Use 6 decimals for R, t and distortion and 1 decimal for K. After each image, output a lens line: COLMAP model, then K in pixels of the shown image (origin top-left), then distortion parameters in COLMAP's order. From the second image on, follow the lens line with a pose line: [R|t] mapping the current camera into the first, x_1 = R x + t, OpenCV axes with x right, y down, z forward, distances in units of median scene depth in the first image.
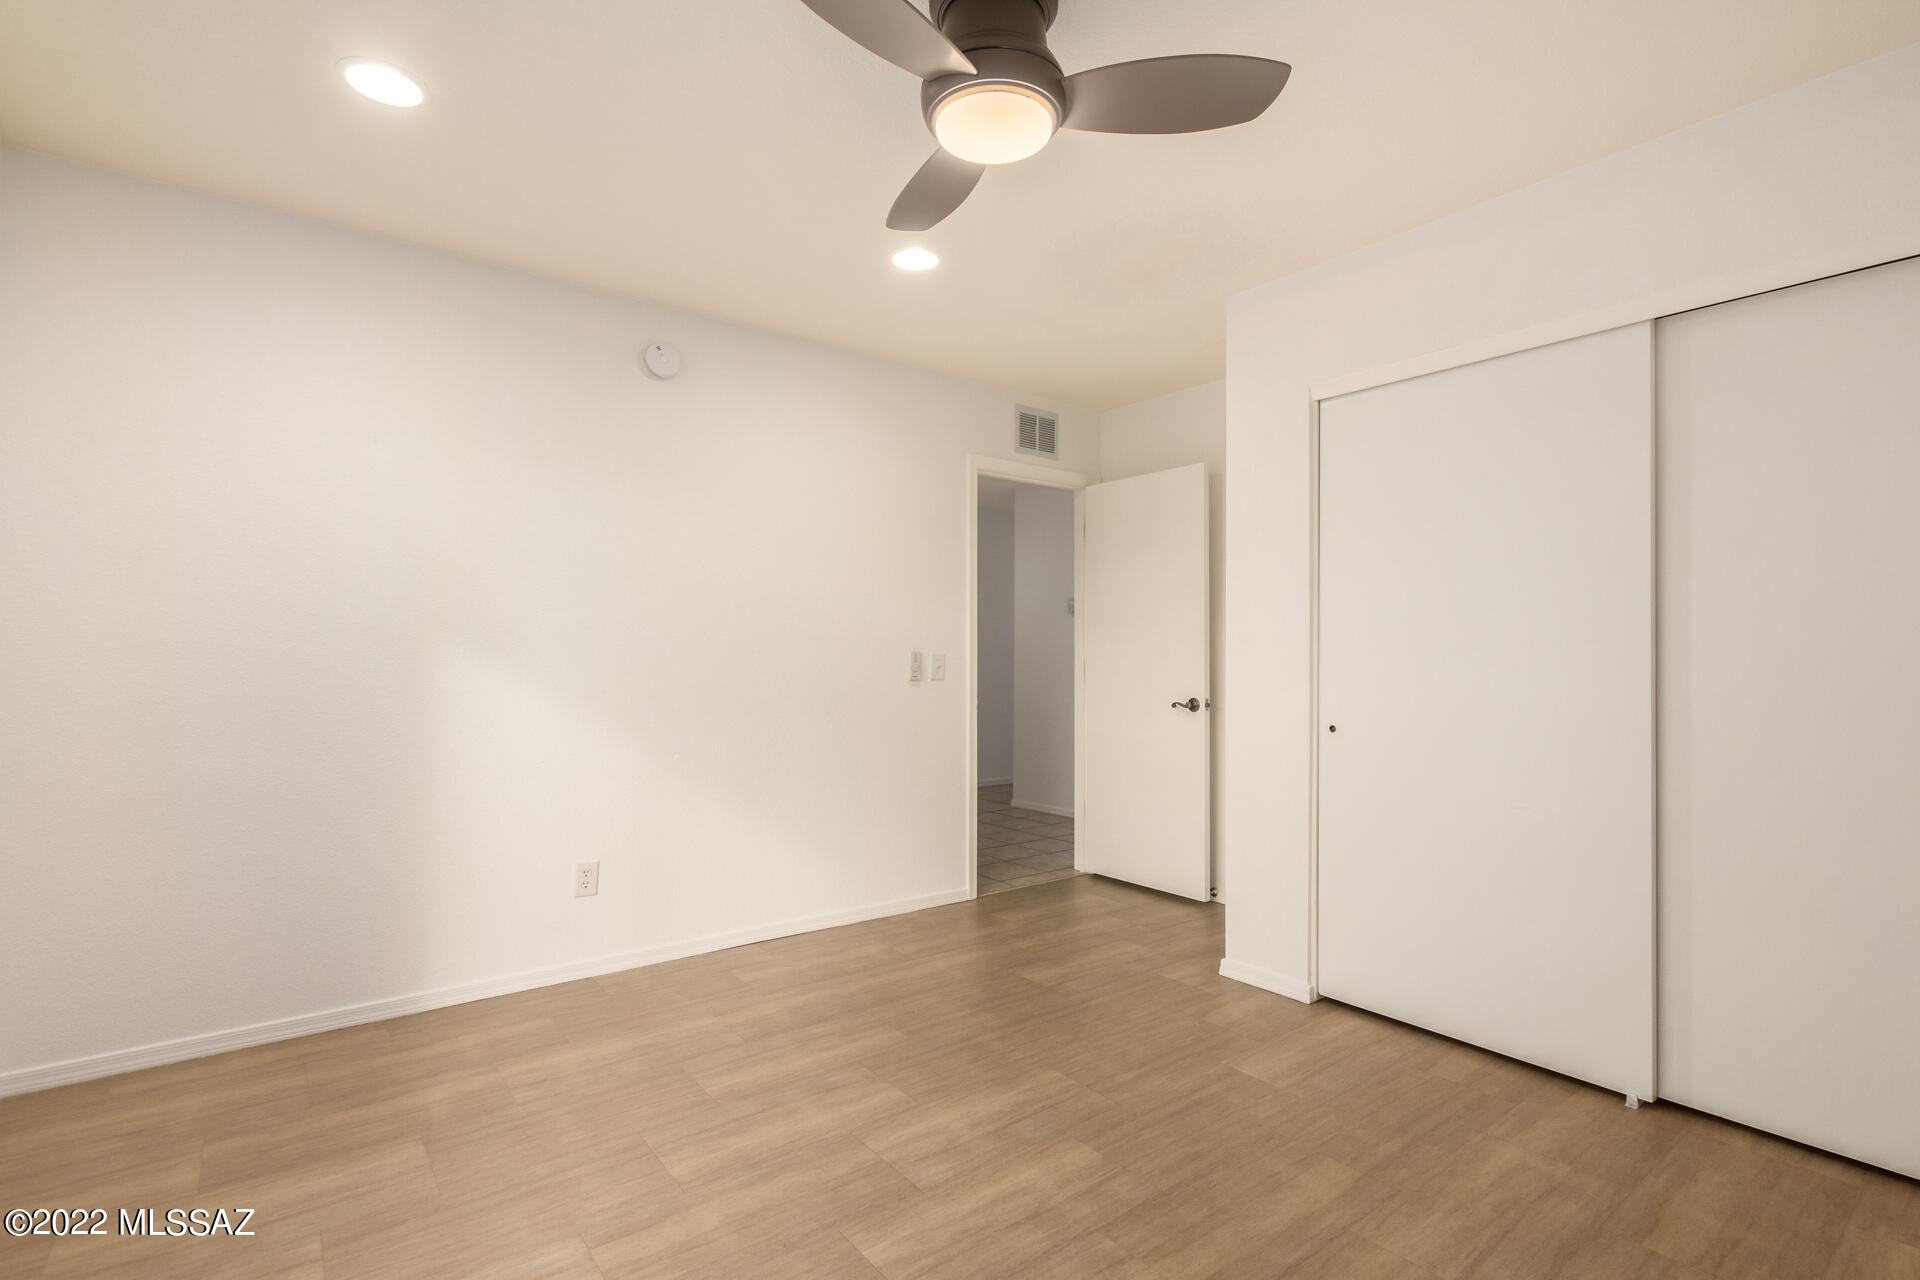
lens RADIAL K [[905.2, 0, 960.4], [0, 905.2, 645.1], [0, 0, 1]] dist [0.005100, 0.000622]
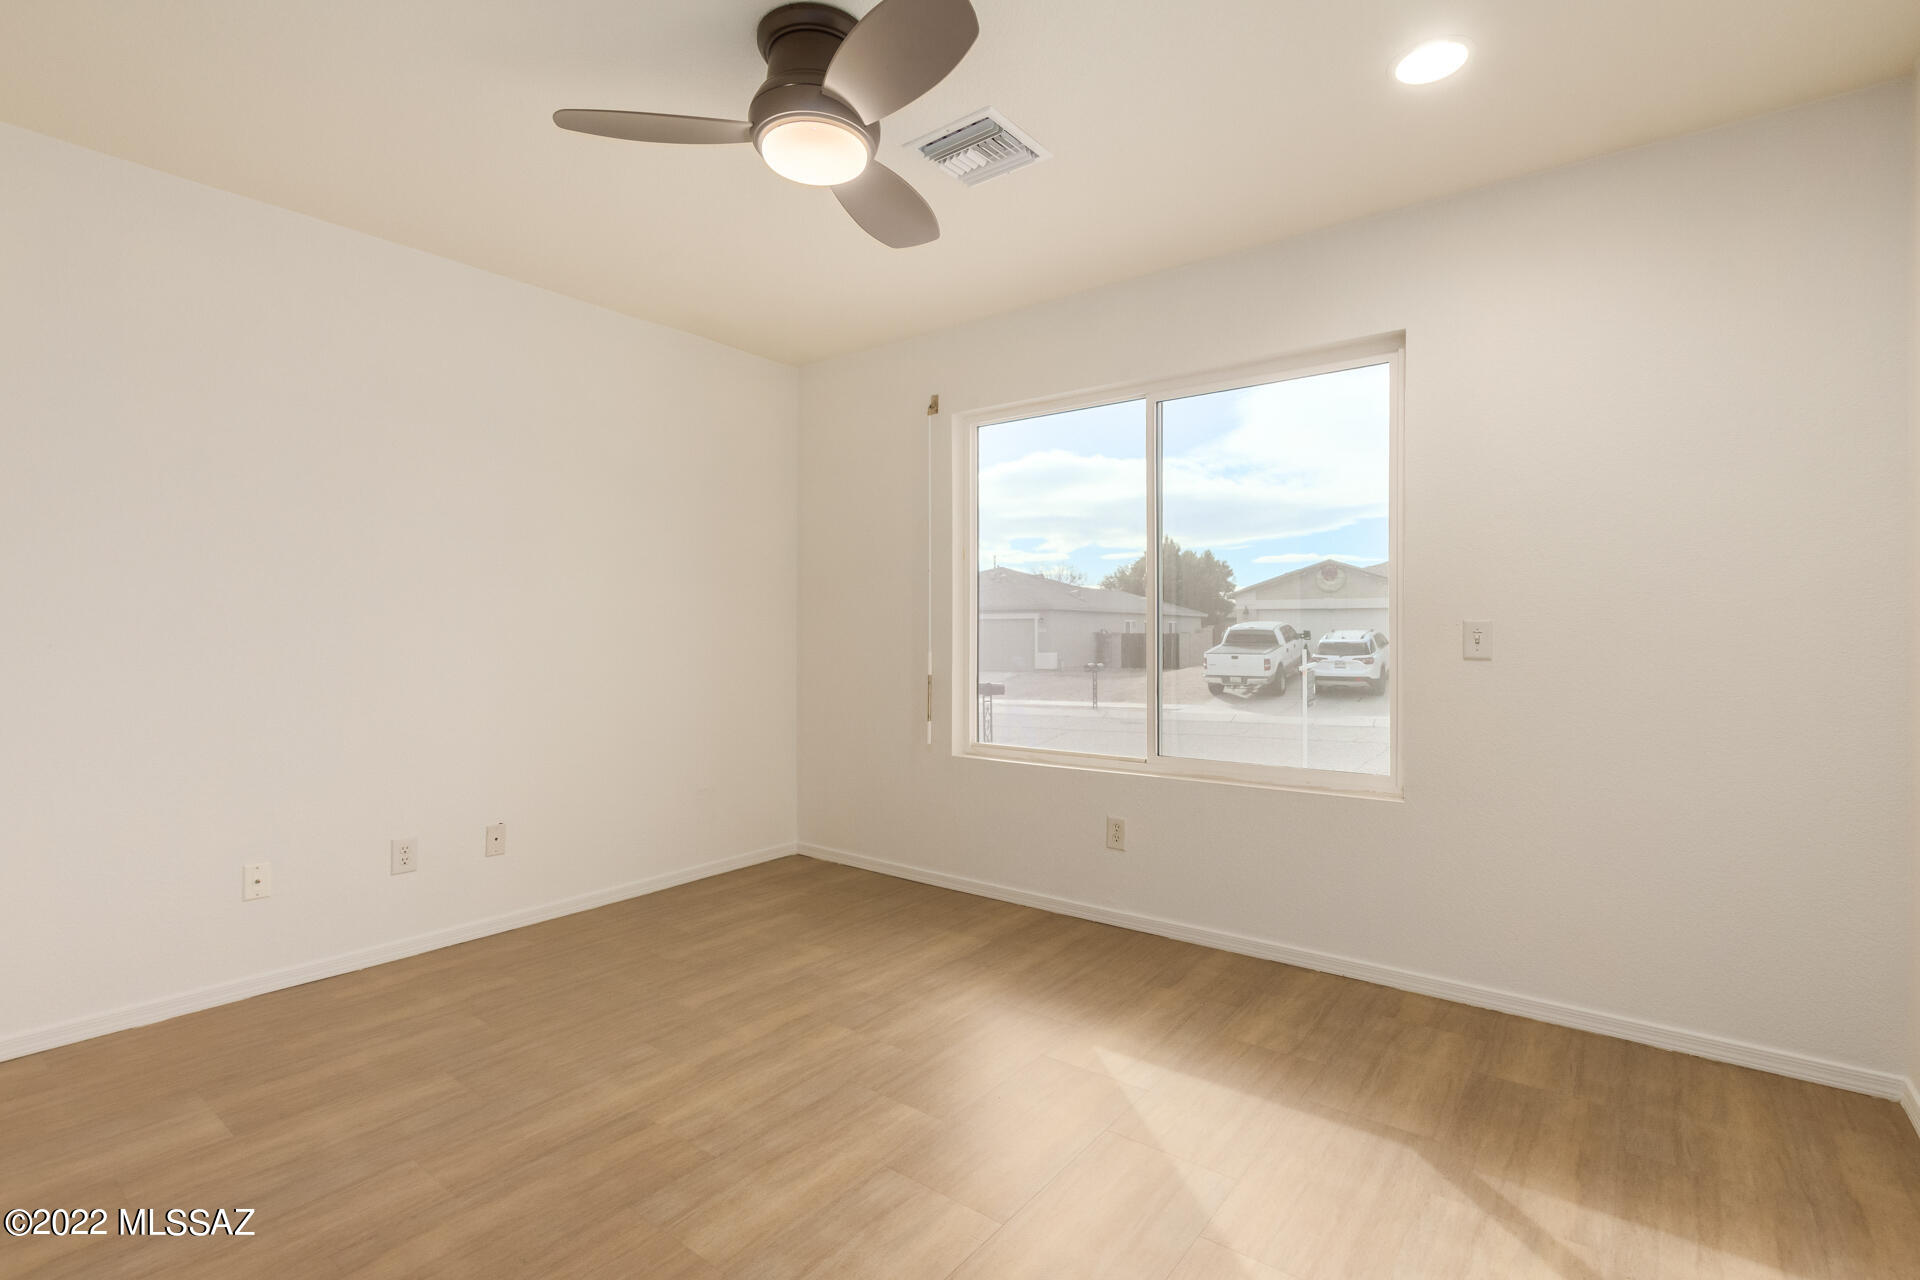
lens RADIAL K [[905.2, 0, 959.6], [0, 905.2, 640.0], [0, 0, 1]] dist [0.005100, 0.000622]
pose [[-0.969177, -0.001844, -0.246360, 0.129297], [-0.000342, 0.999981, -0.006143, 0.034910], [0.246367, -0.005870, -0.969159, 2.021673]]
